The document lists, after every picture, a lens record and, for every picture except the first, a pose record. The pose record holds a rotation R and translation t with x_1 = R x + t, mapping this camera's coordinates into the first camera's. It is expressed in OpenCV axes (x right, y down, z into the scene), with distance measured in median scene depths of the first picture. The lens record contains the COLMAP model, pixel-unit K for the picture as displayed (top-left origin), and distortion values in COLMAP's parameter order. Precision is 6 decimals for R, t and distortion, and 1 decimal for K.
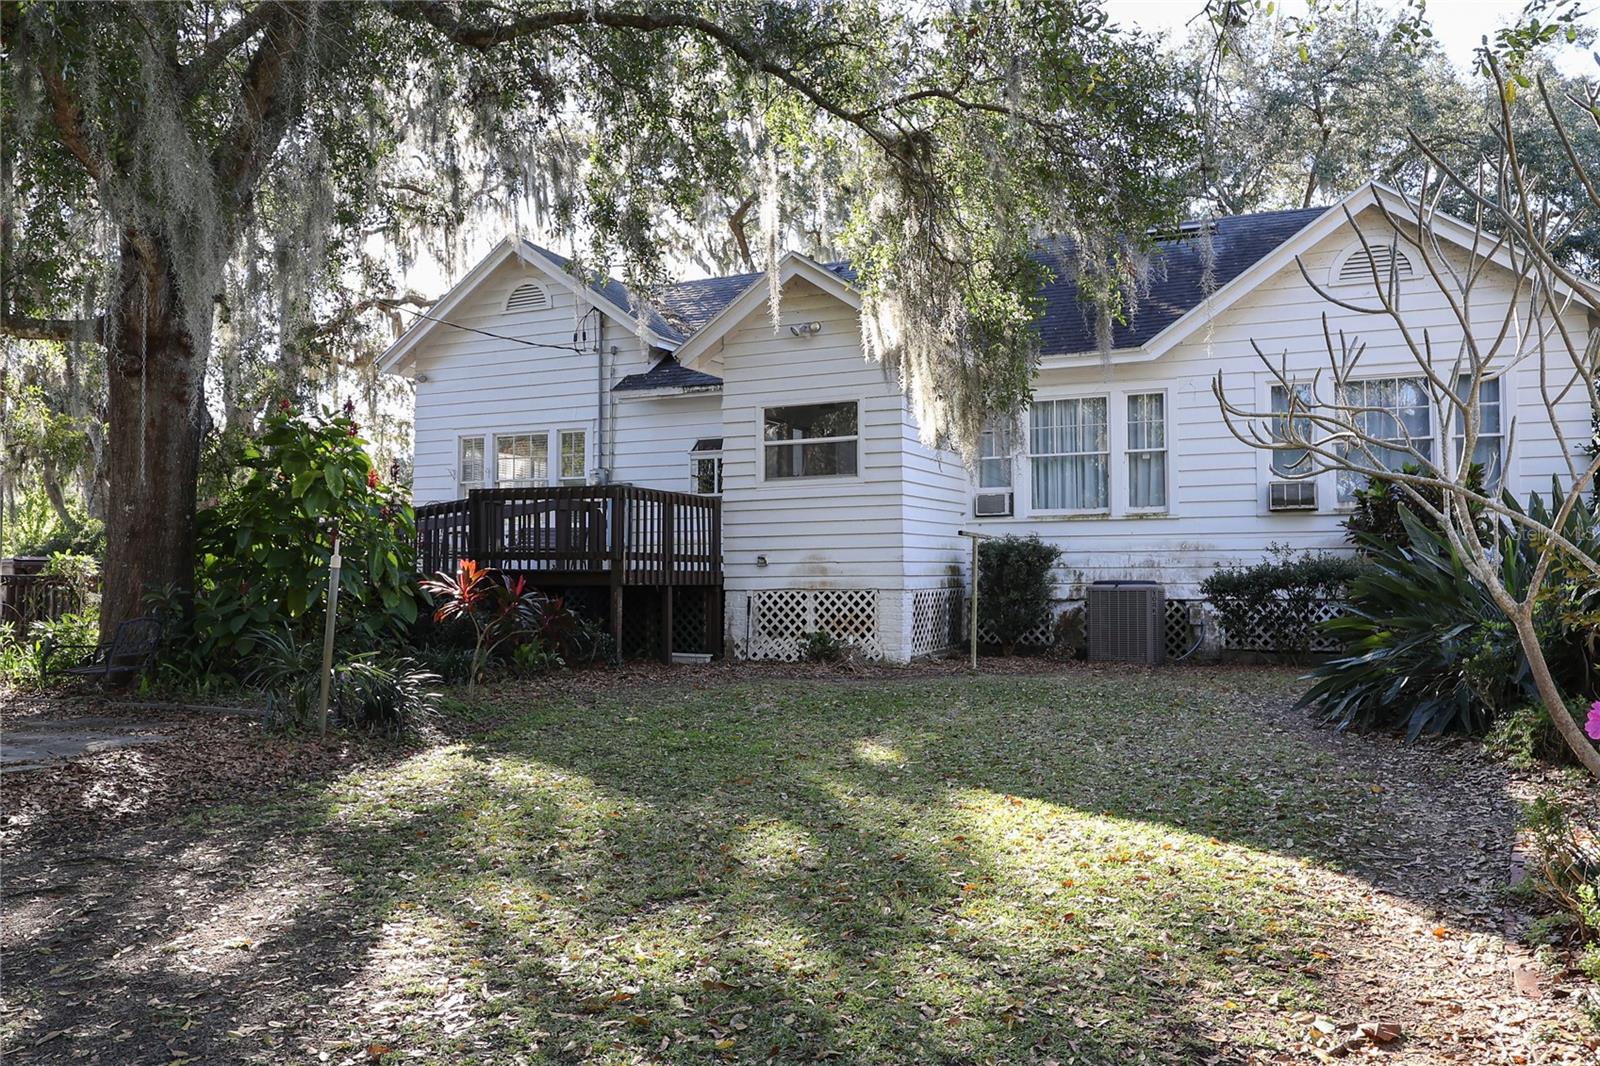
lens RADIAL K [[1252.0, 0, 799.9], [0, 1252.0, 533.3], [0, 0, 1]] dist [-0.006450, 0.012370]
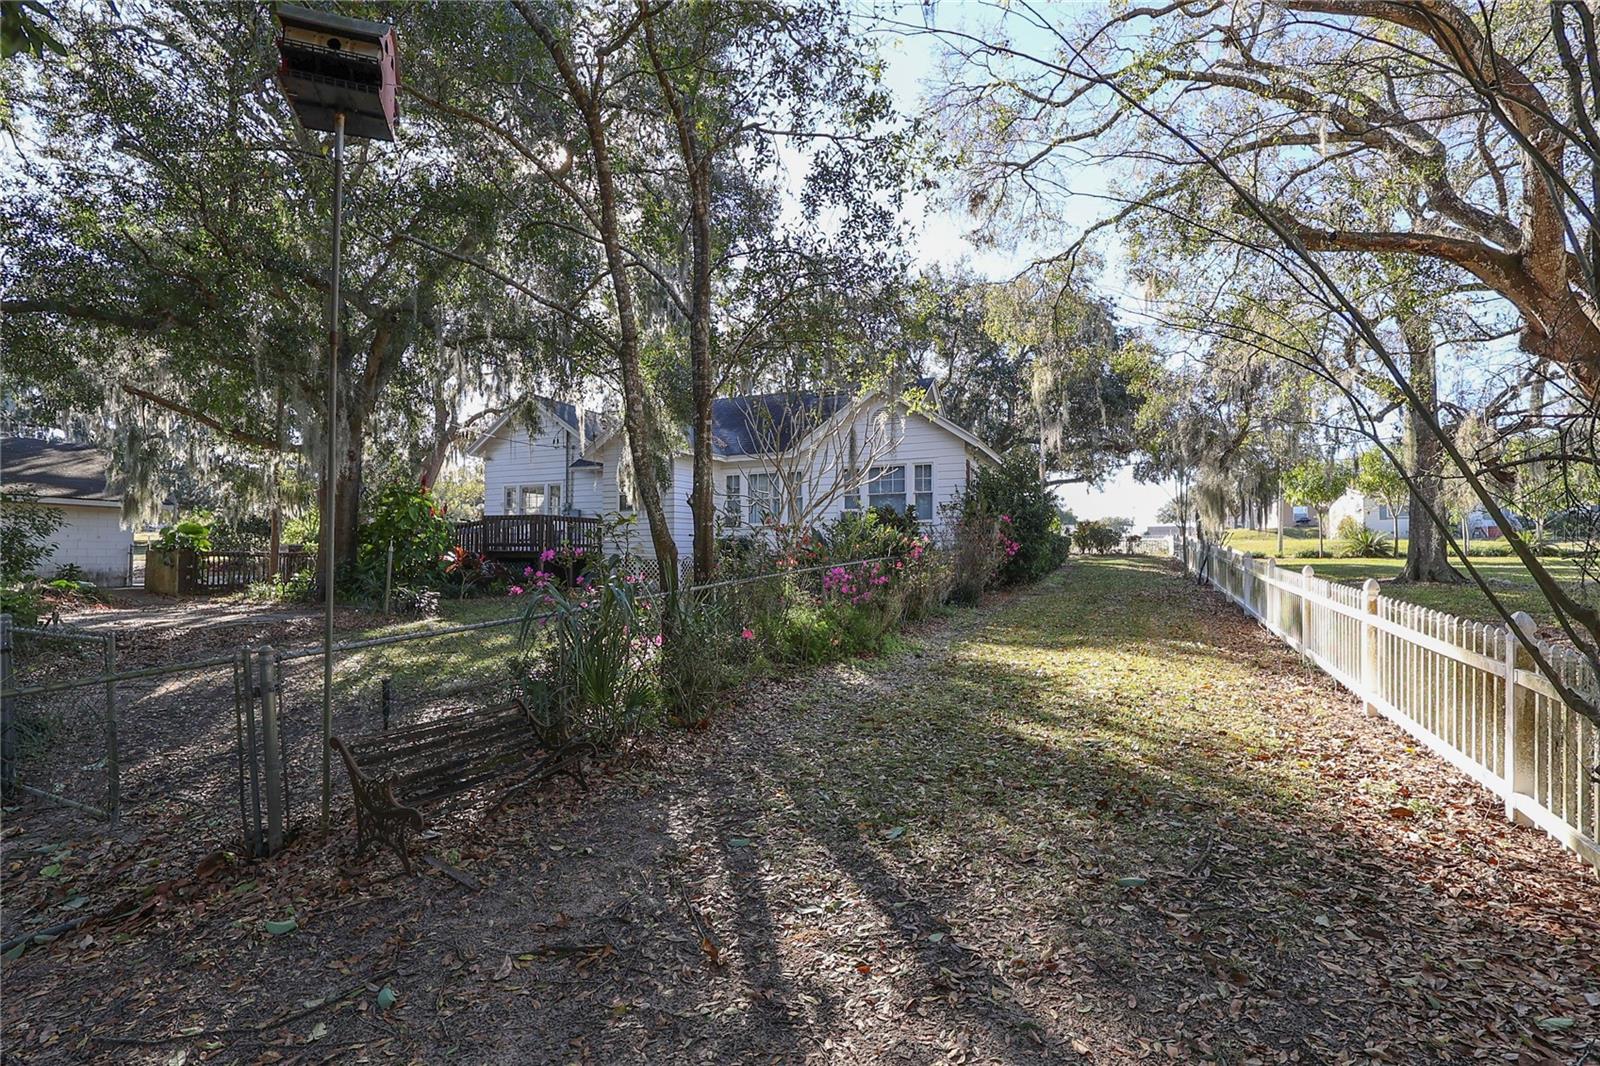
lens RADIAL K [[741.0, 0, 785.4], [0, 741.0, 528.9], [0, 0, 1]] dist [-0.003429, 0.000490]
pose [[0.999994, 0.002135, -0.002548, 0.379010], [-0.002128, 0.999994, 0.002695, -0.020207], [0.002554, -0.002690, 0.999993, -0.454167]]
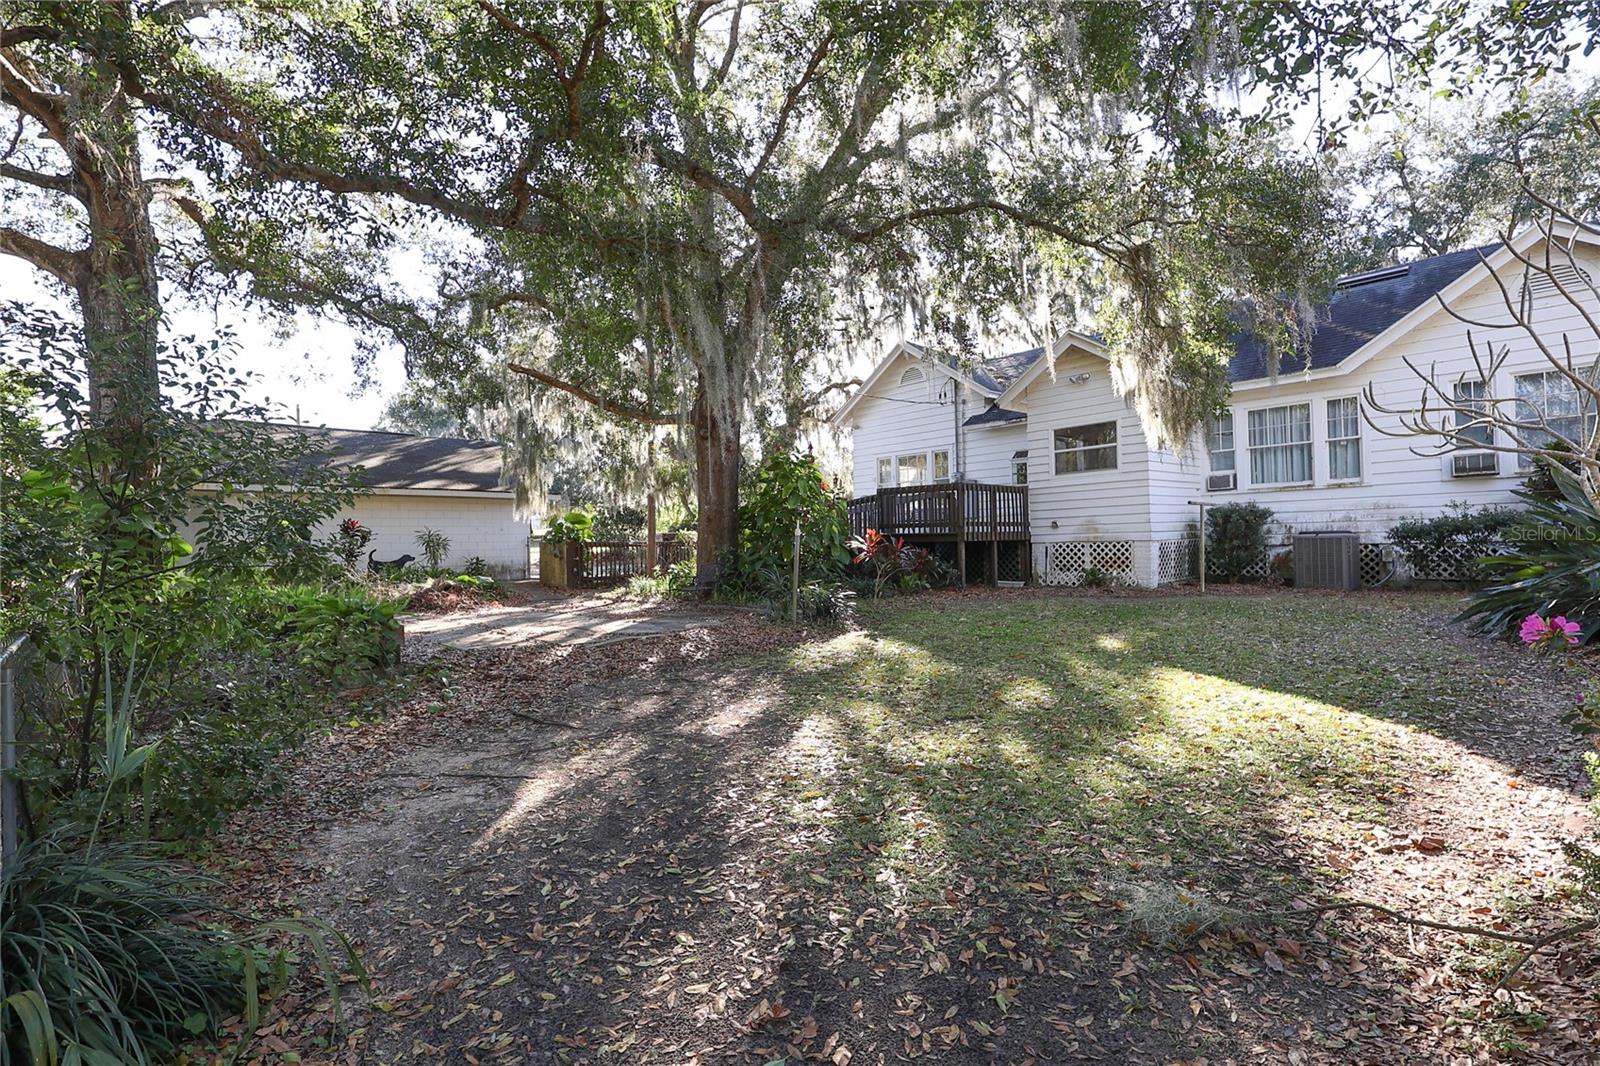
lens RADIAL K [[741.0, 0, 788.8], [0, 741.0, 530.5], [0, 0, 1]] dist [-0.003429, 0.000490]
pose [[0.917658, -0.024513, -0.396615, 0.046969], [0.035246, 0.999183, 0.019795, -0.001578], [0.395806, -0.032144, 0.917771, -0.022019]]
